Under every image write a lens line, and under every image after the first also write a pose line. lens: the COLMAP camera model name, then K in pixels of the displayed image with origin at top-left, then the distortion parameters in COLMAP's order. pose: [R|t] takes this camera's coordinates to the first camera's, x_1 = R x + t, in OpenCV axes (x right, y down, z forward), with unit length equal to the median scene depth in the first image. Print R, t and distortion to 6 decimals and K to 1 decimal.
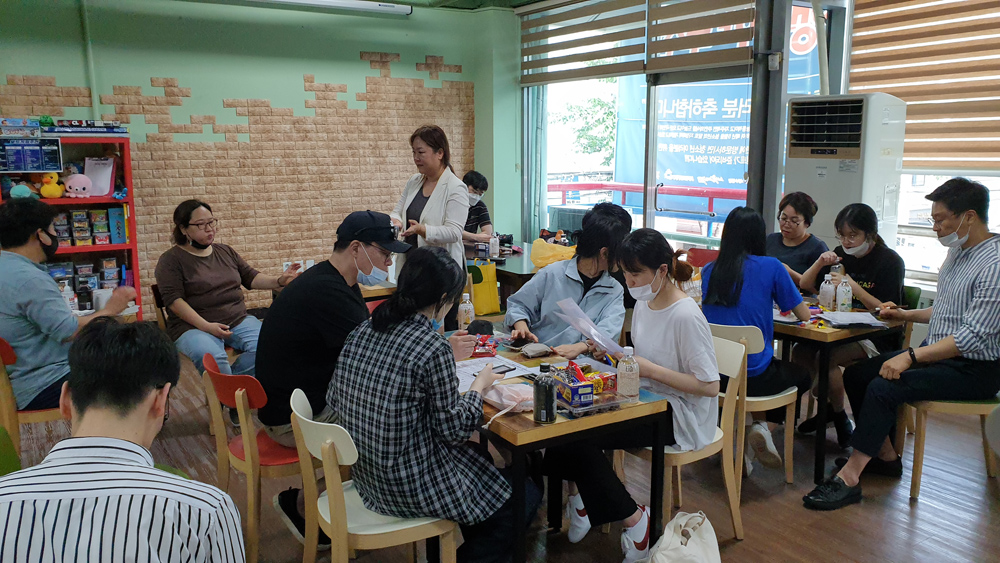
lens RADIAL K [[811.4, 0, 500.0], [0, 811.4, 281.5], [0, 0, 1]] dist [0.068048, 0.002376]
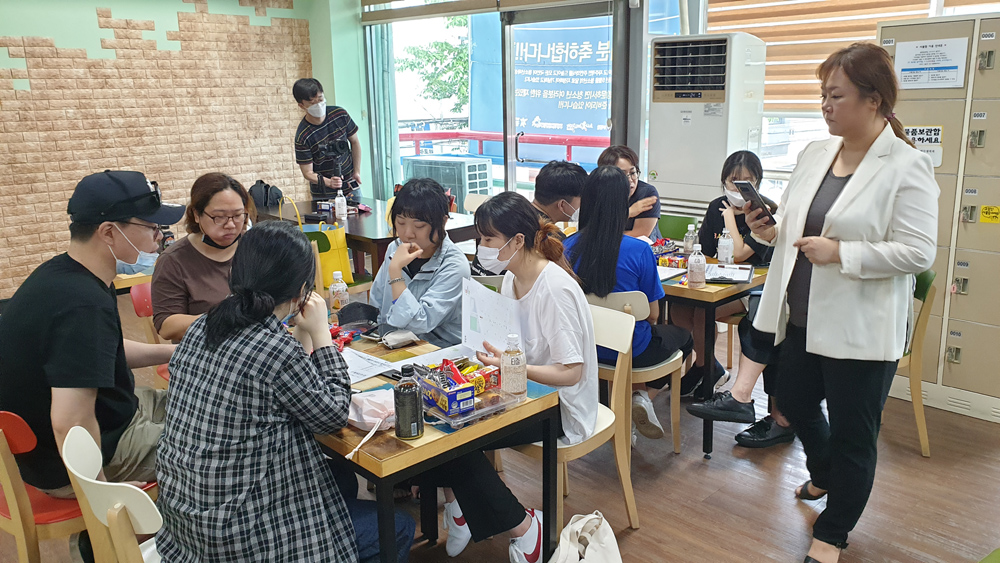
lens RADIAL K [[800.3, 0, 504.4], [0, 800.3, 267.3], [0, 0, 1]] dist [0.045188, 0.003058]
pose [[0.981512, -0.053106, 0.183884, 0.002120], [0.043996, 0.997610, 0.053274, -0.017049], [-0.186273, -0.044199, 0.981503, 0.111482]]
